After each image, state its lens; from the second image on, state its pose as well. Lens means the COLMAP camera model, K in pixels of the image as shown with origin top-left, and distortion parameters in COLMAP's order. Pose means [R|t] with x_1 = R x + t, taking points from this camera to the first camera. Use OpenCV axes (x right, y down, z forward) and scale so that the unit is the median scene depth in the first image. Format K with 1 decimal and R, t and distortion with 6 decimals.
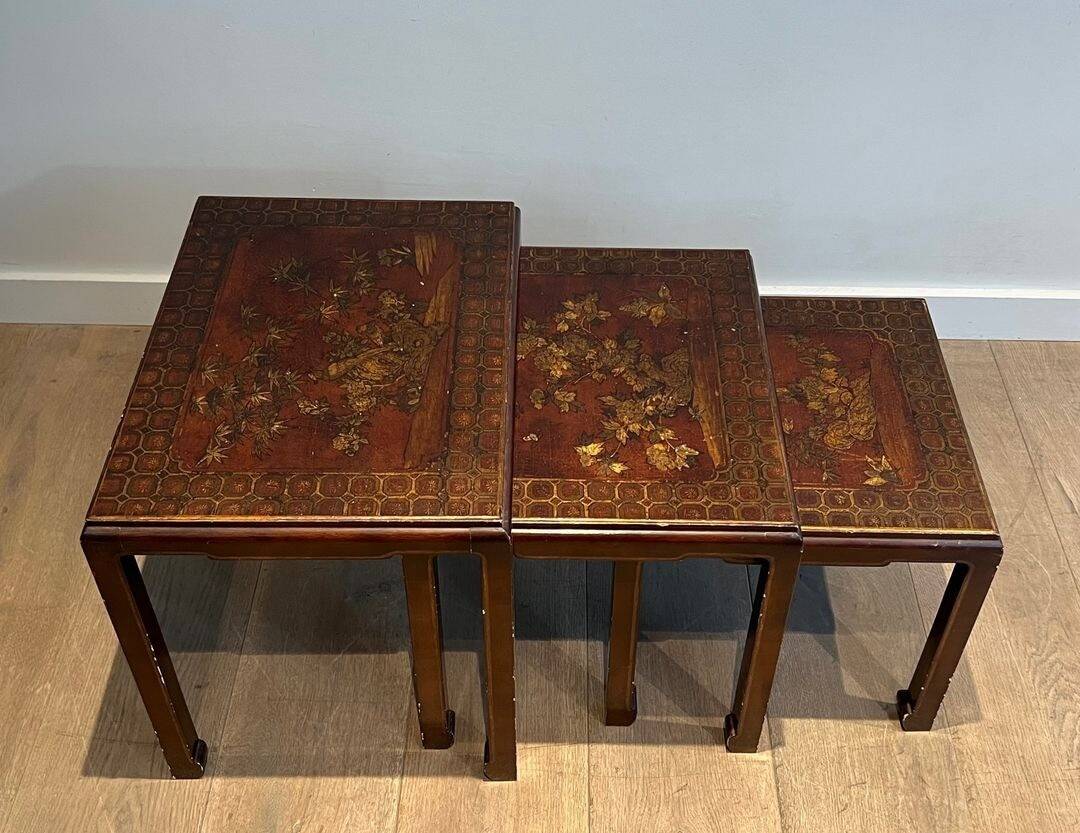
lens RADIAL K [[1120.8, 0, 563.0], [0, 1120.8, 542.5], [0, 0, 1]] dist [0.090073, -0.222964]
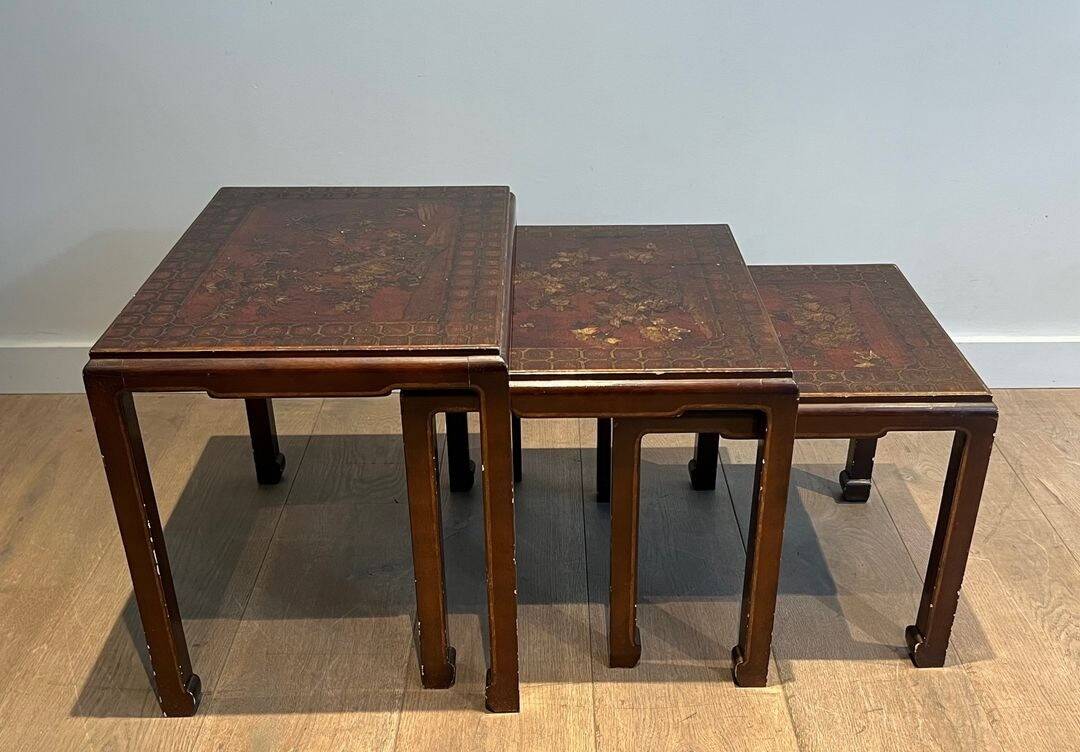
lens RADIAL K [[1044.5, 0, 554.3], [0, 1044.5, 581.9], [0, 0, 1]] dist [0.098759, -0.242948]
pose [[0.999704, -0.023602, -0.005927, -0.003219], [0.021581, 0.972428, -0.232204, 0.308878], [0.011244, 0.232007, 0.972649, 0.098940]]
